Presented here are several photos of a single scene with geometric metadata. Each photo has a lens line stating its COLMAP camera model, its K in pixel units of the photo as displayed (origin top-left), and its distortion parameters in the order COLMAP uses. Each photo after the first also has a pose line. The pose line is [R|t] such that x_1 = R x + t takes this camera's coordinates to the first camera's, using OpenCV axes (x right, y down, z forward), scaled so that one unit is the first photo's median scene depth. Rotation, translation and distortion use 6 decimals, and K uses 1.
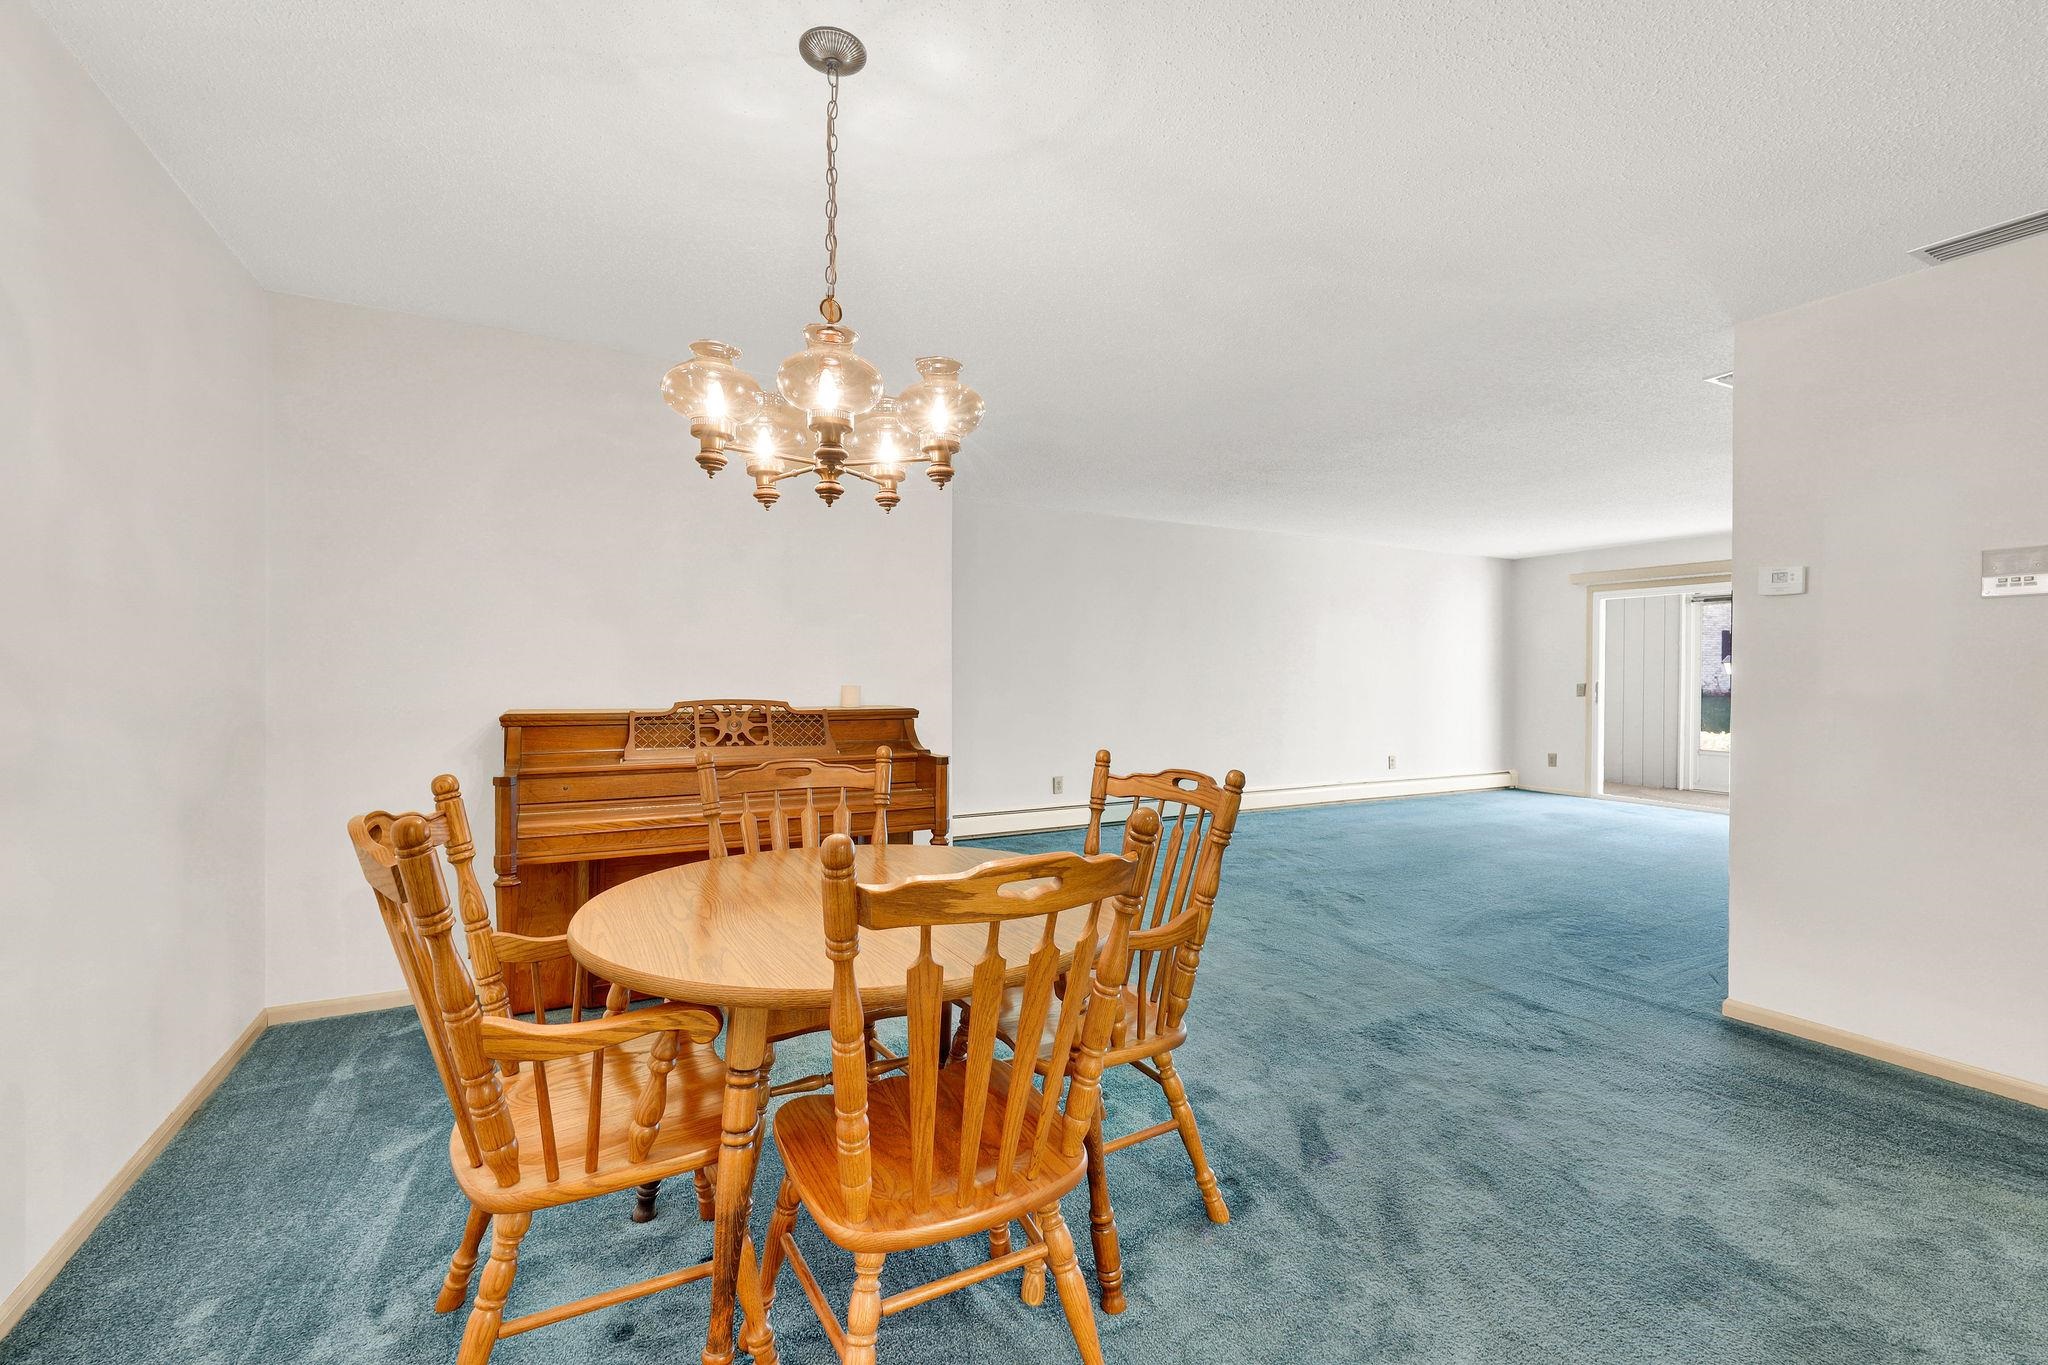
lens RADIAL K [[846.0, 0, 1031.1], [0, 846.0, 670.0], [0, 0, 1]] dist [-0.001445, -0.000060]
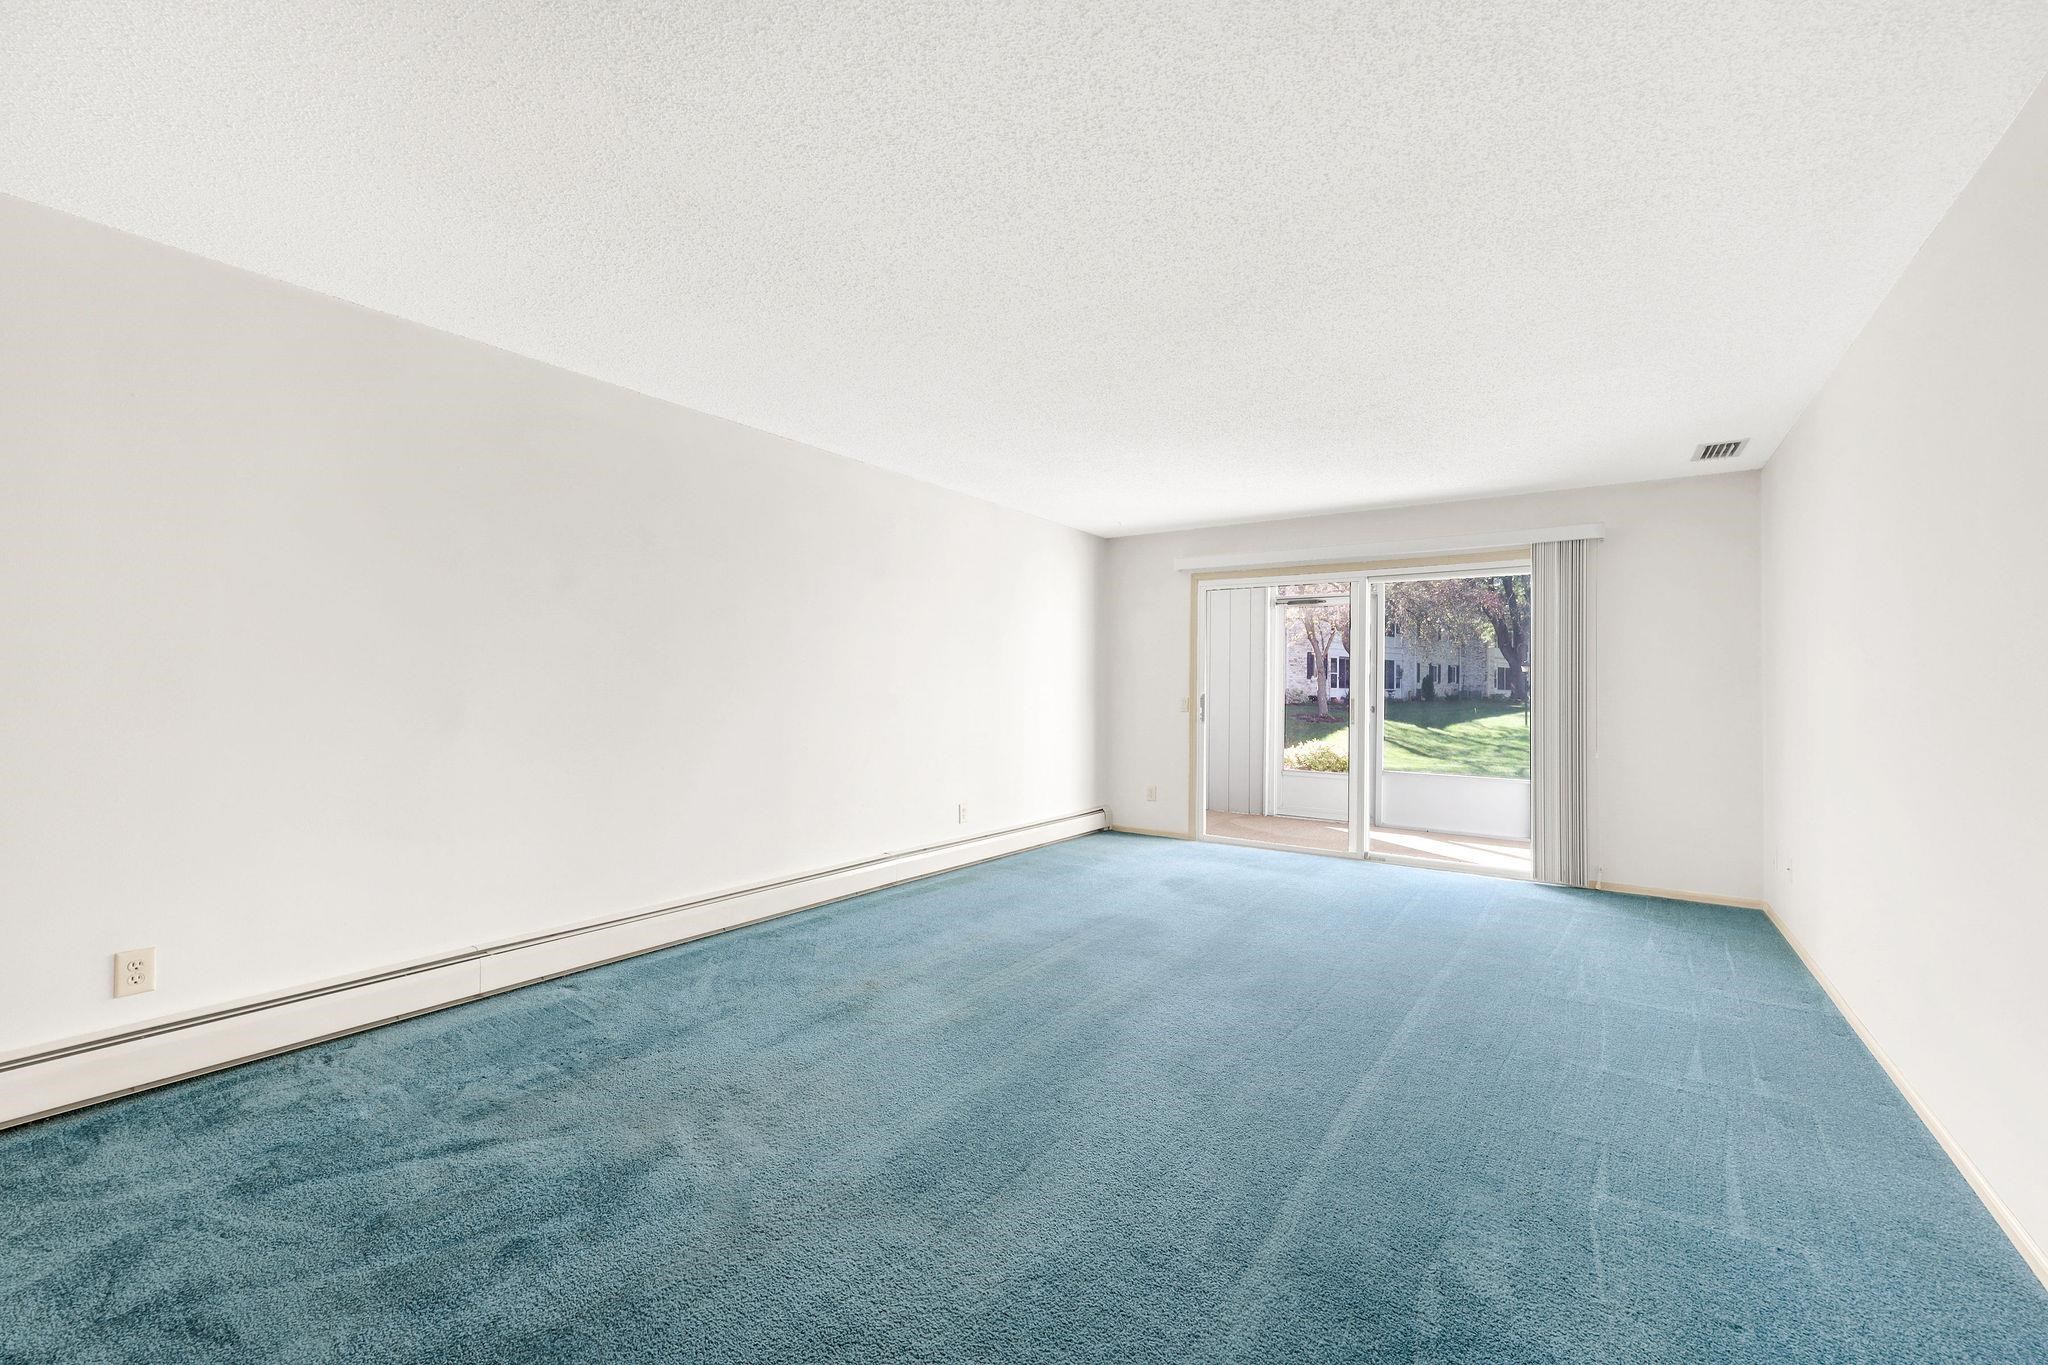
lens RADIAL K [[846.0, 0, 1031.1], [0, 846.0, 670.0], [0, 0, 1]] dist [-0.001445, -0.000060]
pose [[0.882421, 0.015296, 0.470212, 0.623224], [-0.011813, 0.999877, -0.010357, 0.010356], [-0.470313, 0.003585, 0.882493, 1.508090]]
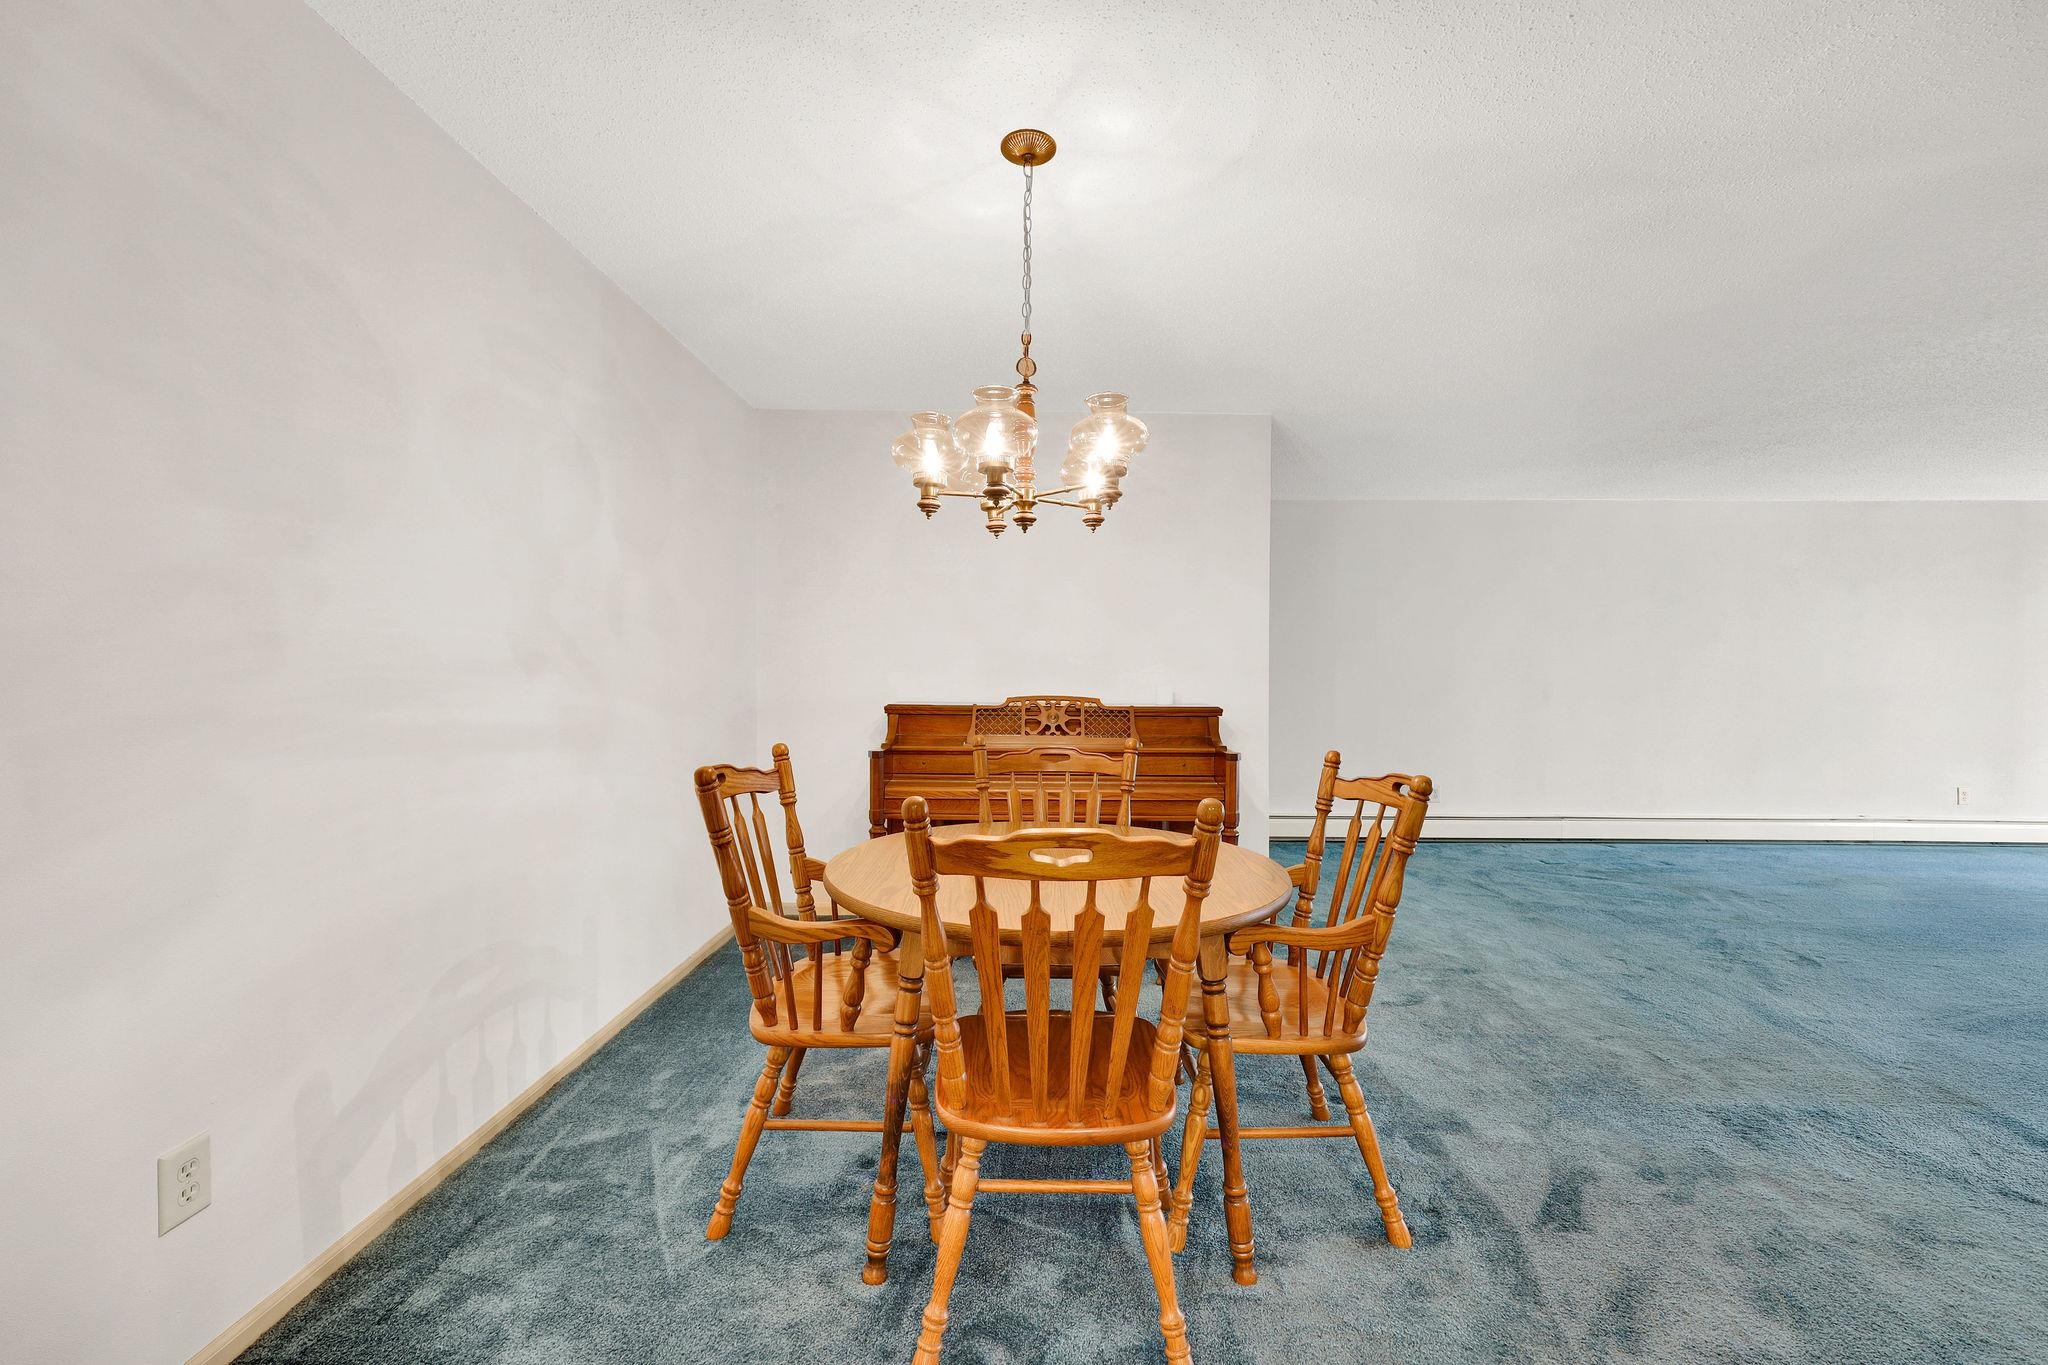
lens RADIAL K [[819.6, 0, 1055.9], [0, 819.6, 678.8], [0, 0, 1]] dist [-0.001681, -0.000338]
pose [[0.878745, 0.003659, -0.477278, 0.283846], [0.000509, 0.999963, 0.008603, 0.002051], [0.477292, -0.007802, 0.878710, 0.003435]]
